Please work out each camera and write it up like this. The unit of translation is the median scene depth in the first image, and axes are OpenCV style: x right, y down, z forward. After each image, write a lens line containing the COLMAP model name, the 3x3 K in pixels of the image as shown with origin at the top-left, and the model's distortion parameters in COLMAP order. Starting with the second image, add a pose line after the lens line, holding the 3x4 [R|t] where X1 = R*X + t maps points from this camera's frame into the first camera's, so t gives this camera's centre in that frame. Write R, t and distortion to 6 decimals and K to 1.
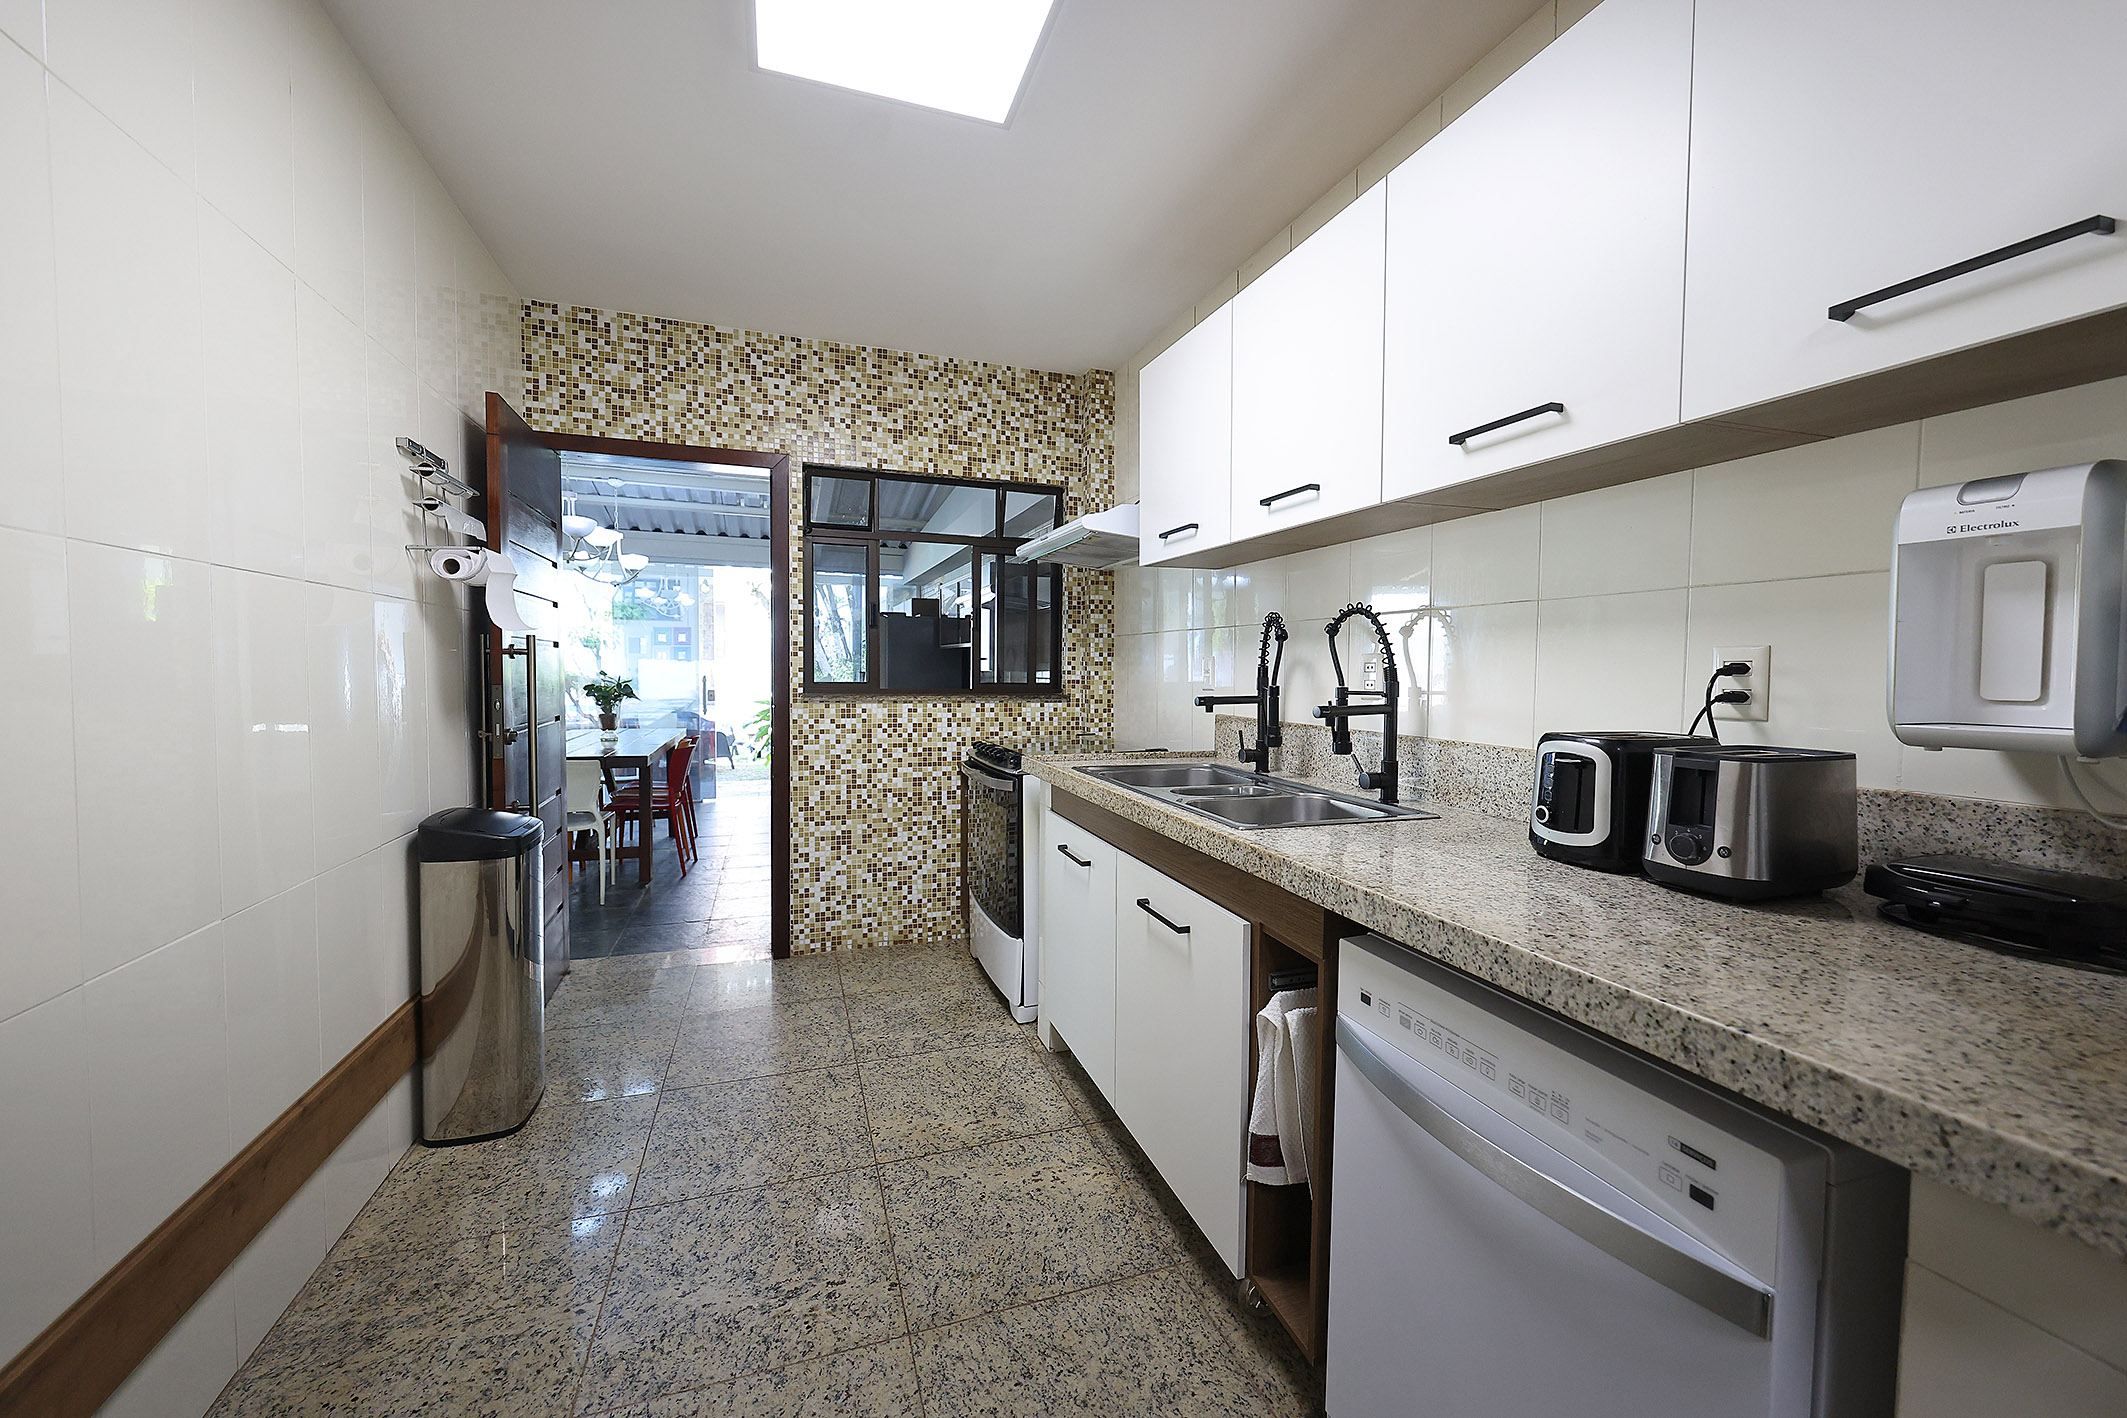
lens RADIAL K [[818.4, 0, 1065.7], [0, 818.4, 702.0], [0, 0, 1]] dist [0.002370, 0.000229]
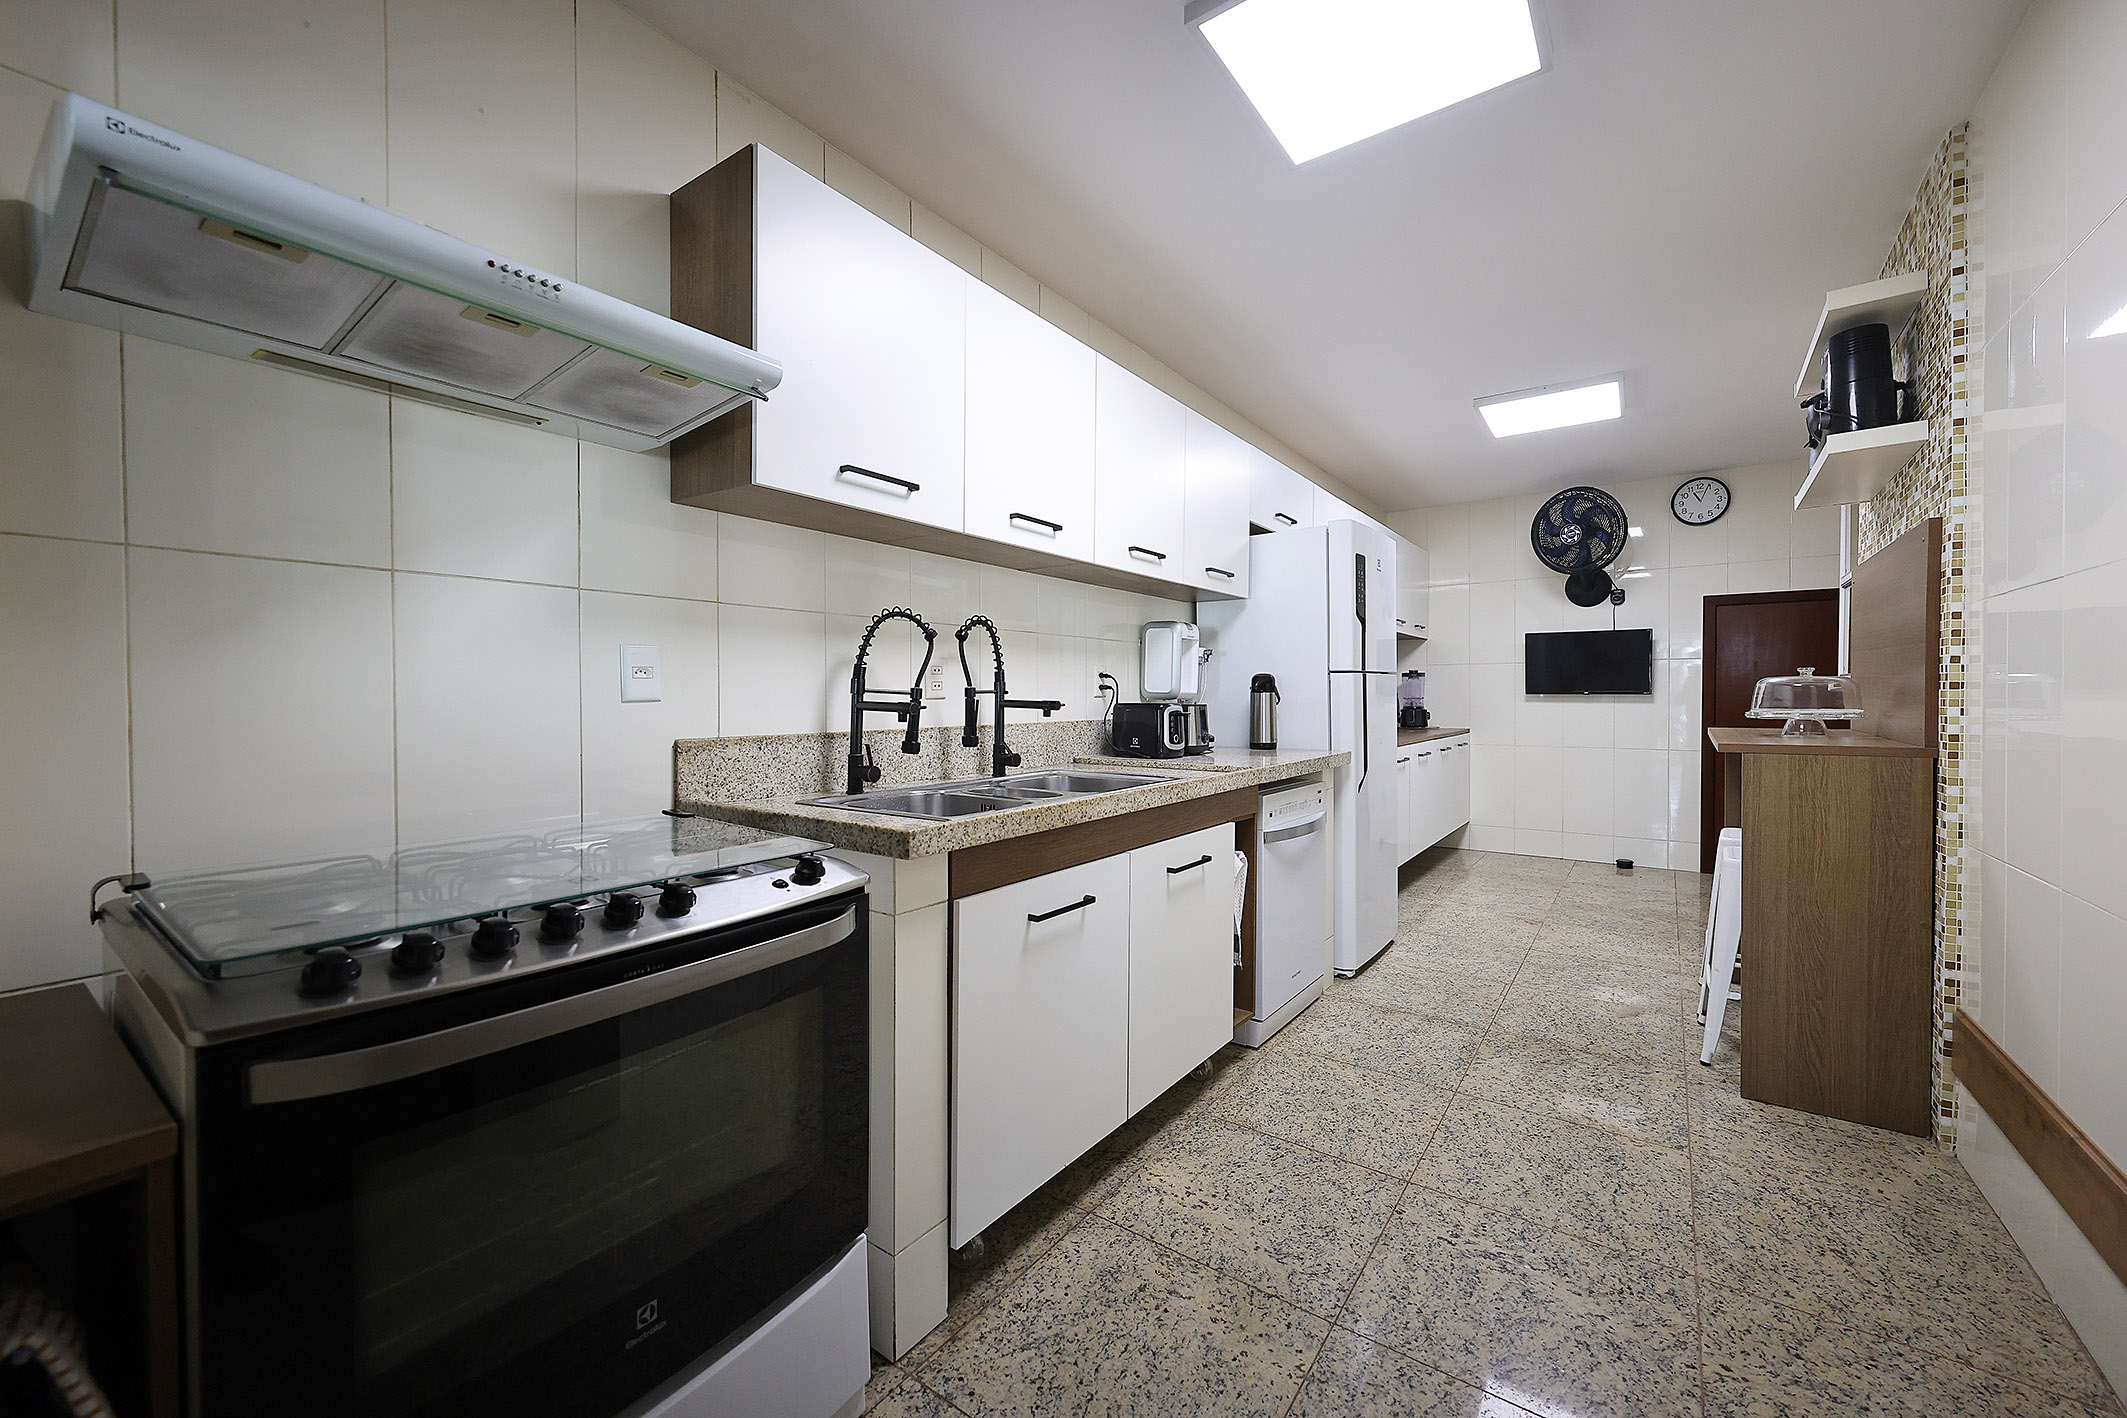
lens RADIAL K [[818.4, 0, 1065.7], [0, 818.4, 702.0], [0, 0, 1]] dist [0.002370, 0.000229]
pose [[-0.566484, -0.021148, 0.823801, -0.767937], [0.028493, 0.998570, 0.045227, -0.051960], [-0.823580, 0.049093, -0.565072, 1.756406]]
